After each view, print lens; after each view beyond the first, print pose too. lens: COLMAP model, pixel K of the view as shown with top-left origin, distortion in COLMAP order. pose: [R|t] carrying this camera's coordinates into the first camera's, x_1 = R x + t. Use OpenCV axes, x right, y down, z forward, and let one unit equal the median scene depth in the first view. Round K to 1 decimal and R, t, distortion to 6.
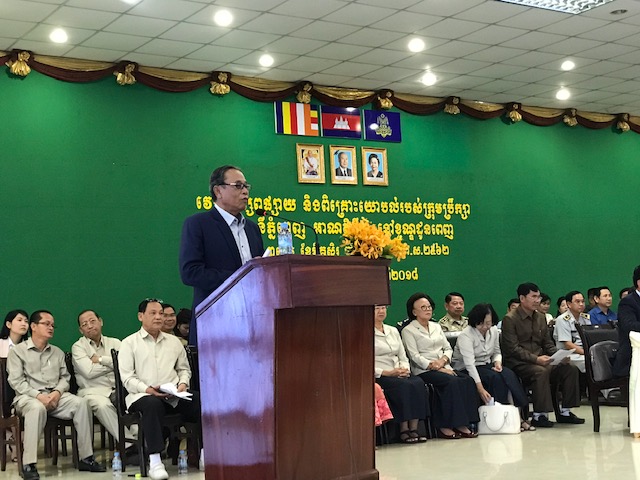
lens RADIAL K [[1067.7, 0, 320.6], [0, 1067.7, 238.2], [0, 0, 1]] dist [0.036222, 0.000000]
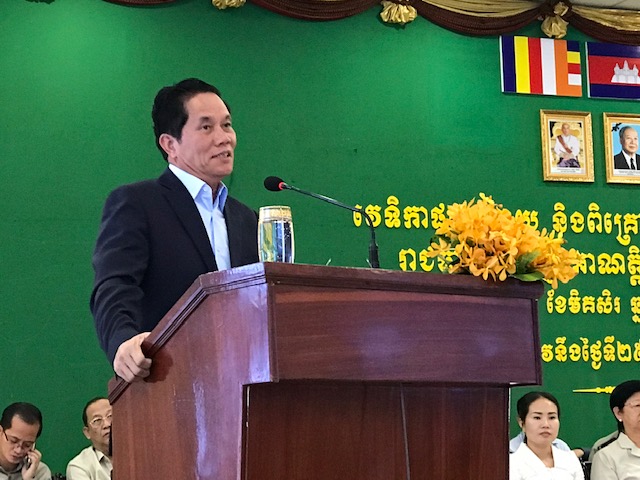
lens RADIAL K [[1695.9, 0, 319.2], [0, 1695.9, 242.3], [0, 0, 1]] dist [0.113477, 0.000000]
pose [[0.977067, 0.001828, -0.212923, 0.053152], [-0.009410, 0.999357, -0.034599, 0.011546], [0.212723, 0.035809, 0.976456, 0.112751]]
